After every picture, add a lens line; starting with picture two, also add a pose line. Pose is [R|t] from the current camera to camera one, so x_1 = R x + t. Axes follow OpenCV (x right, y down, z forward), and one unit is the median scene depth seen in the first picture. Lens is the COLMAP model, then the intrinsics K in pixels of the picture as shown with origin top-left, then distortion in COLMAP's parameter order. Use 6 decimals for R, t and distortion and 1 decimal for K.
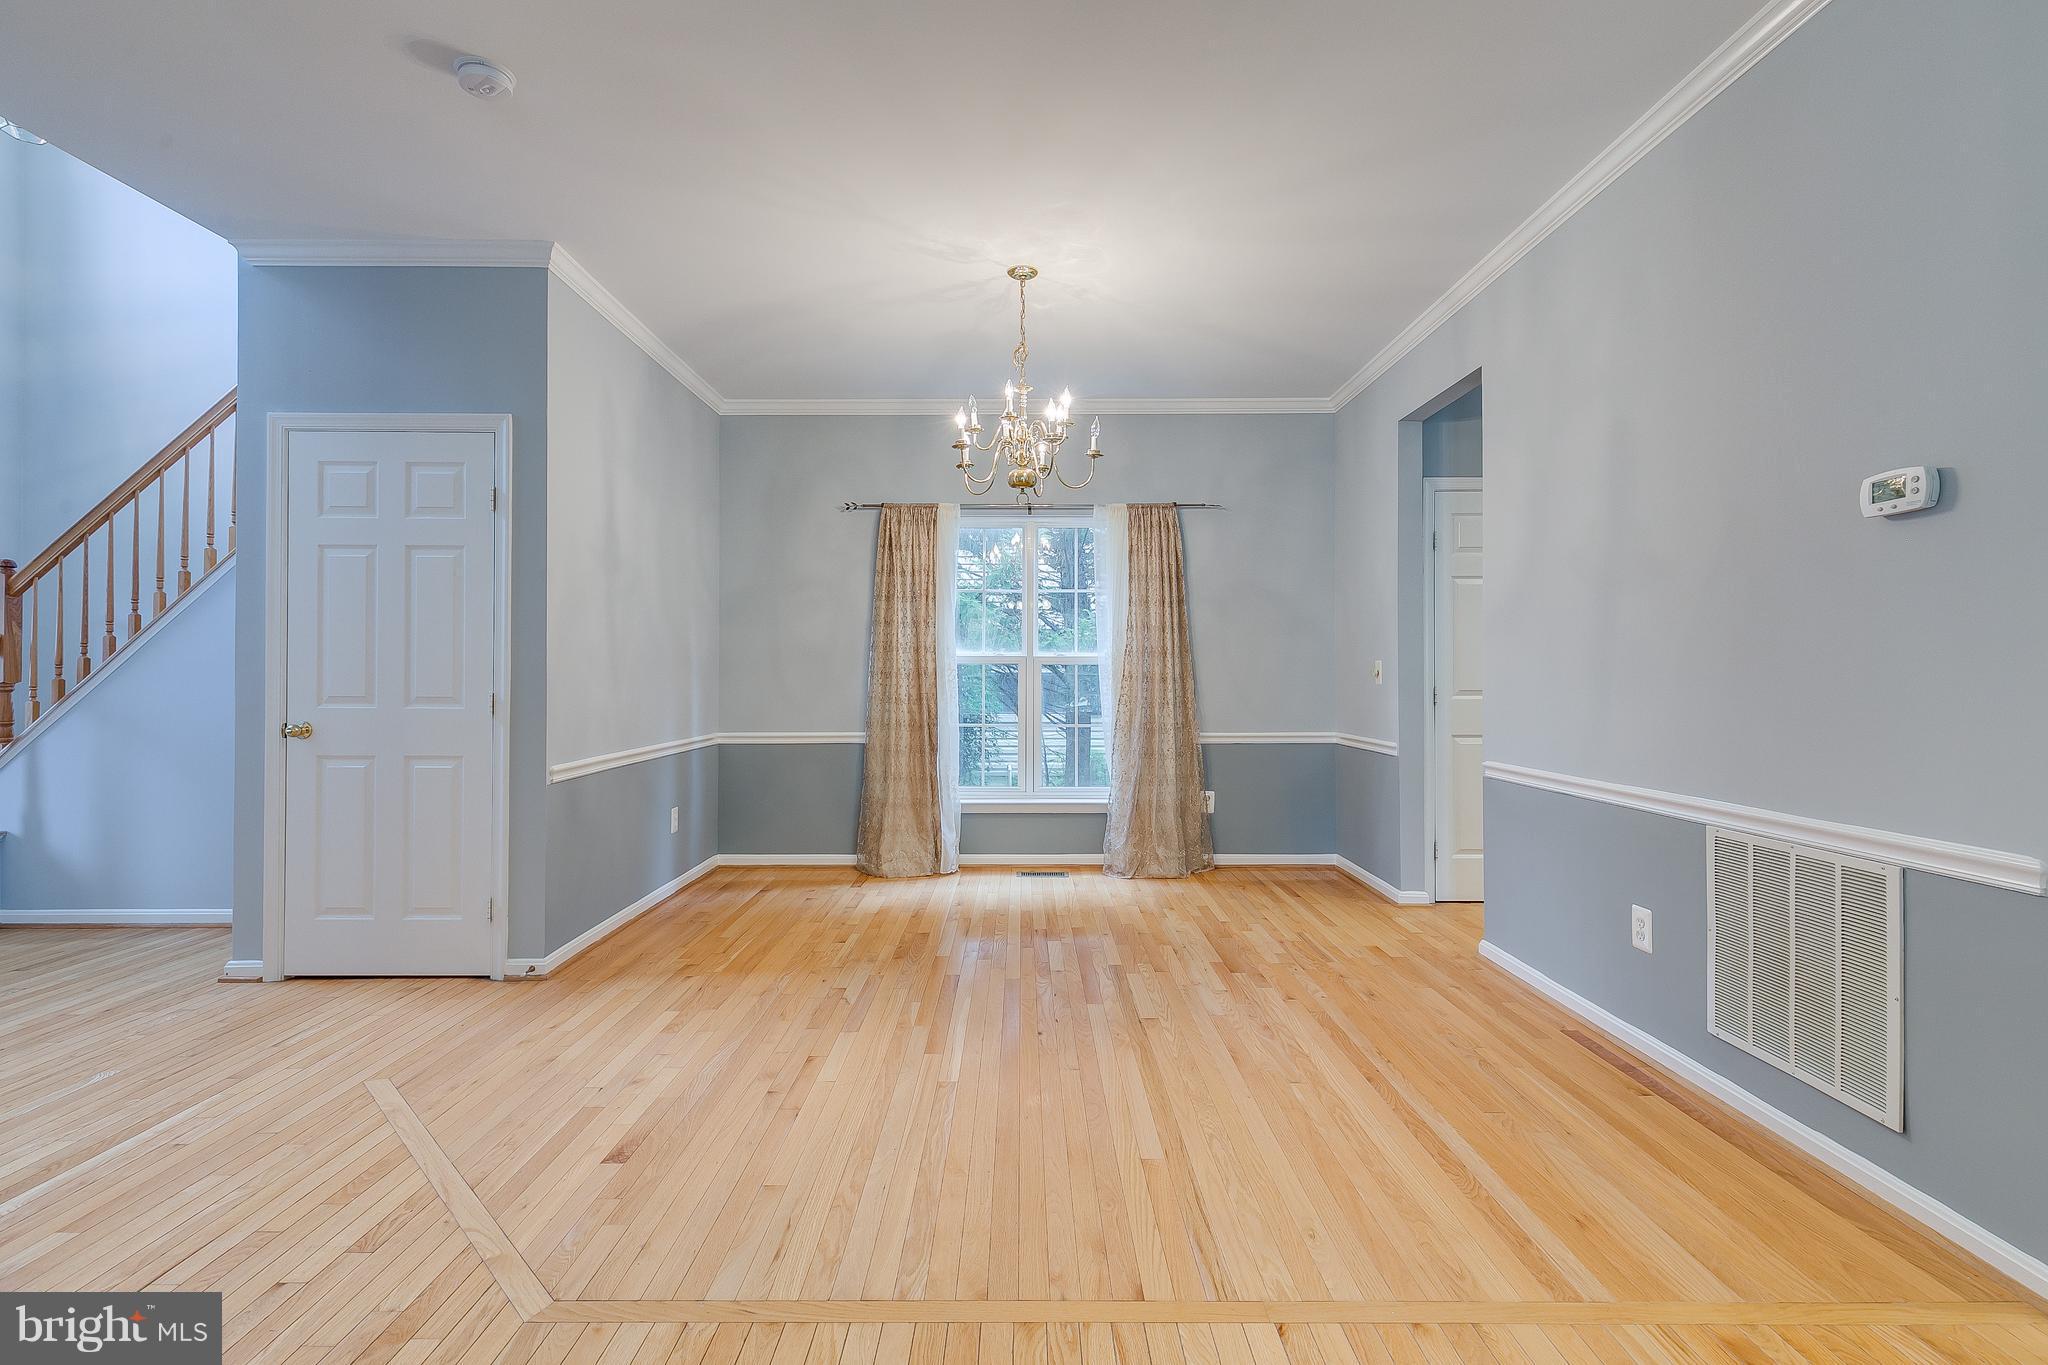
lens RADIAL K [[933.9, 0, 1021.3], [0, 933.9, 667.7], [0, 0, 1]] dist [0.002654, -0.000084]
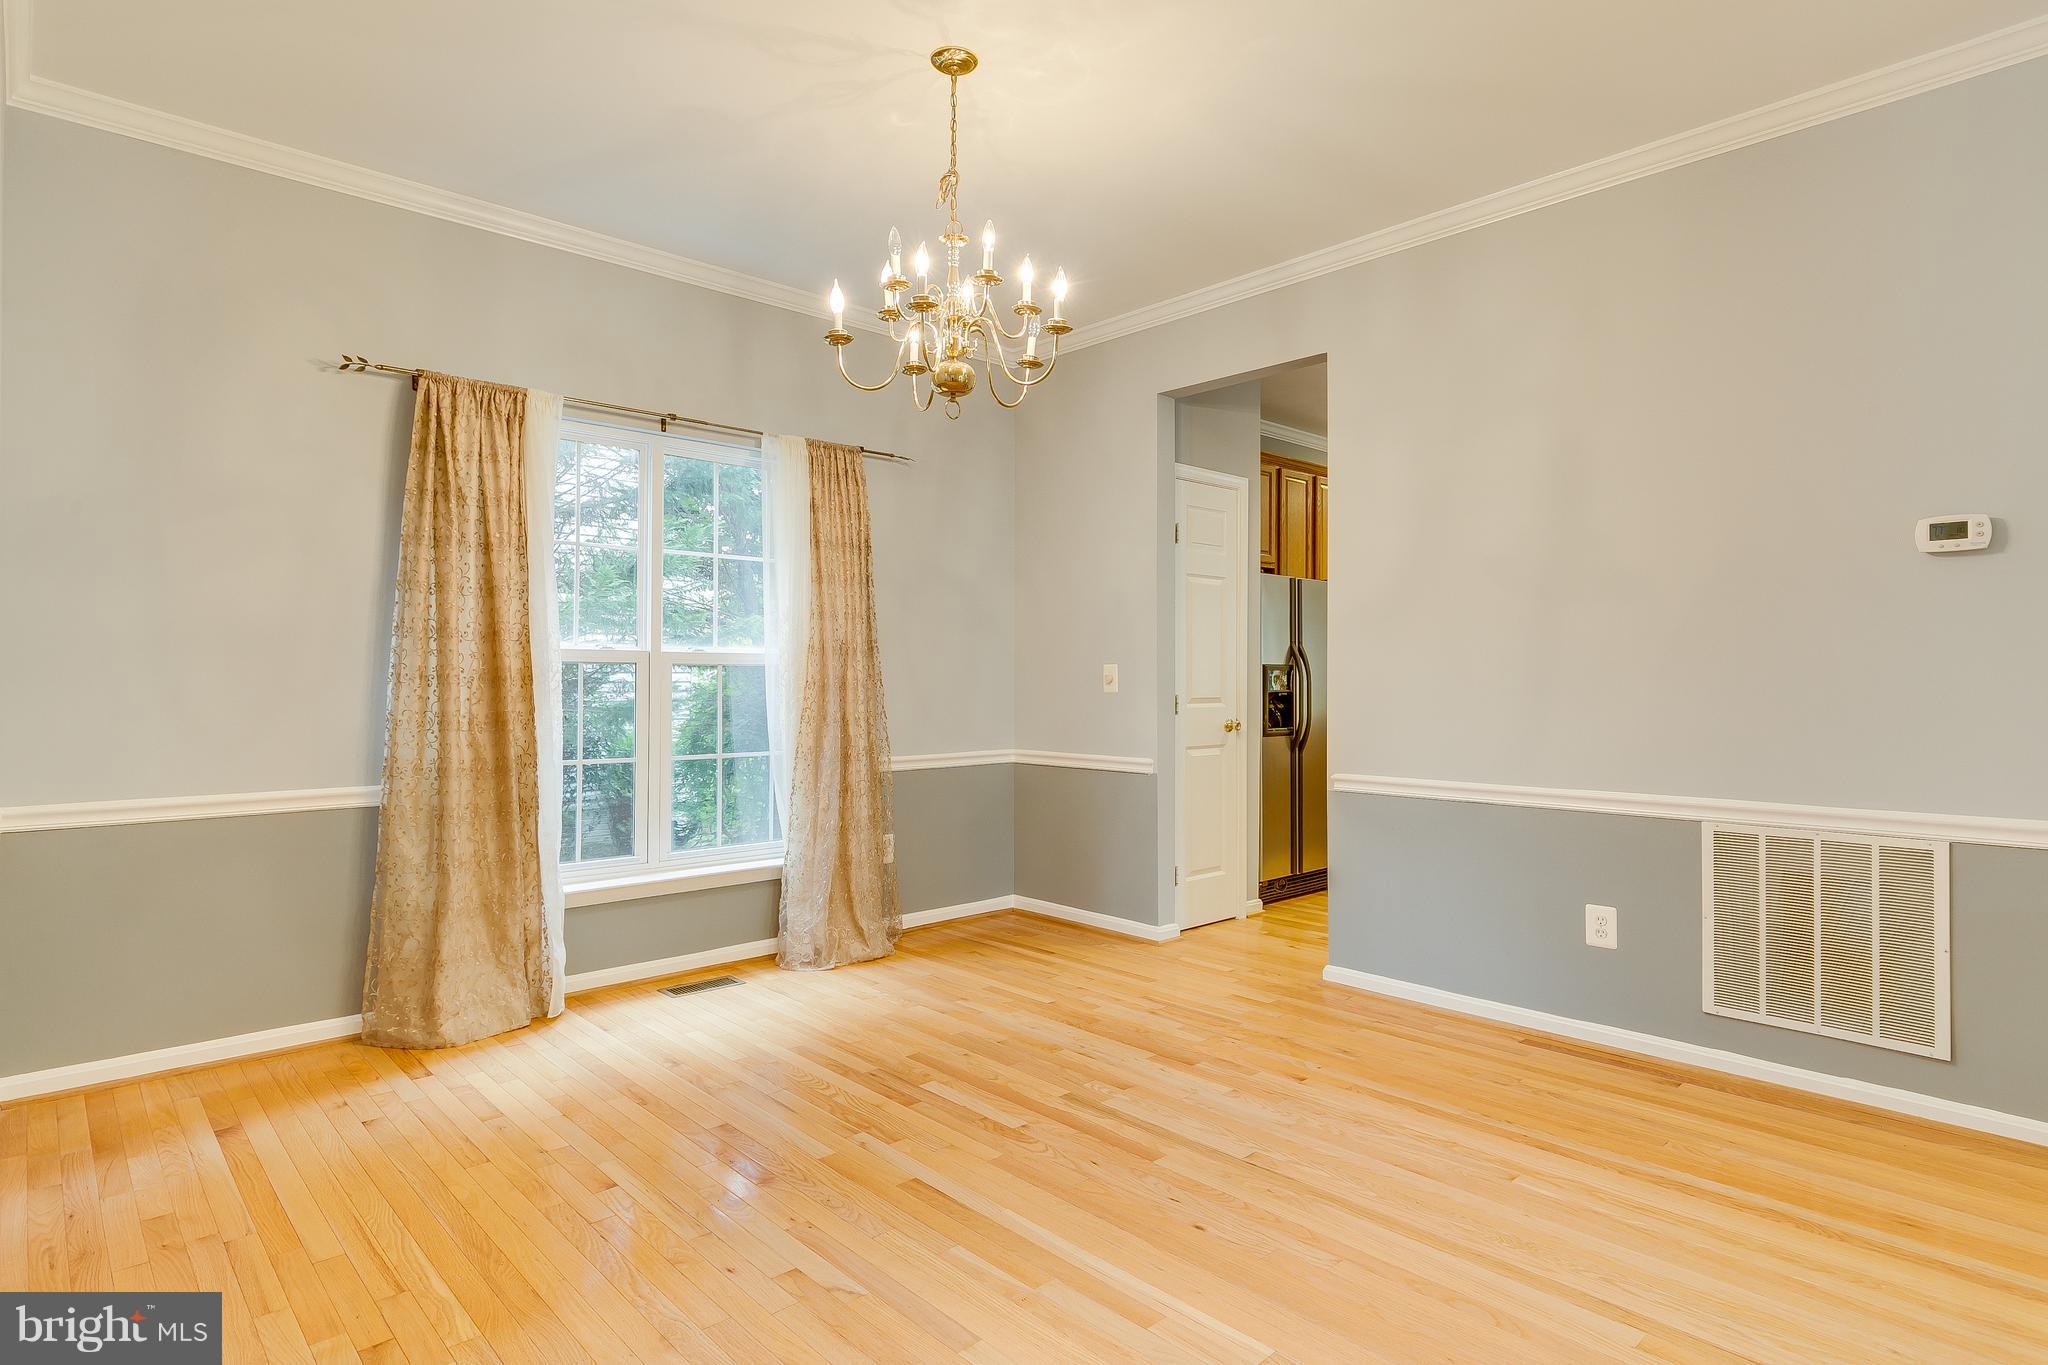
lens RADIAL K [[1081.7, 0, 1023.1], [0, 1081.7, 668.6], [0, 0, 1]] dist [-0.000394, -0.000274]
pose [[0.729489, 0.008842, 0.683936, -0.494471], [-0.007350, 0.999960, -0.005088, 0.002079], [-0.683953, -0.001315, 0.729525, 0.439825]]
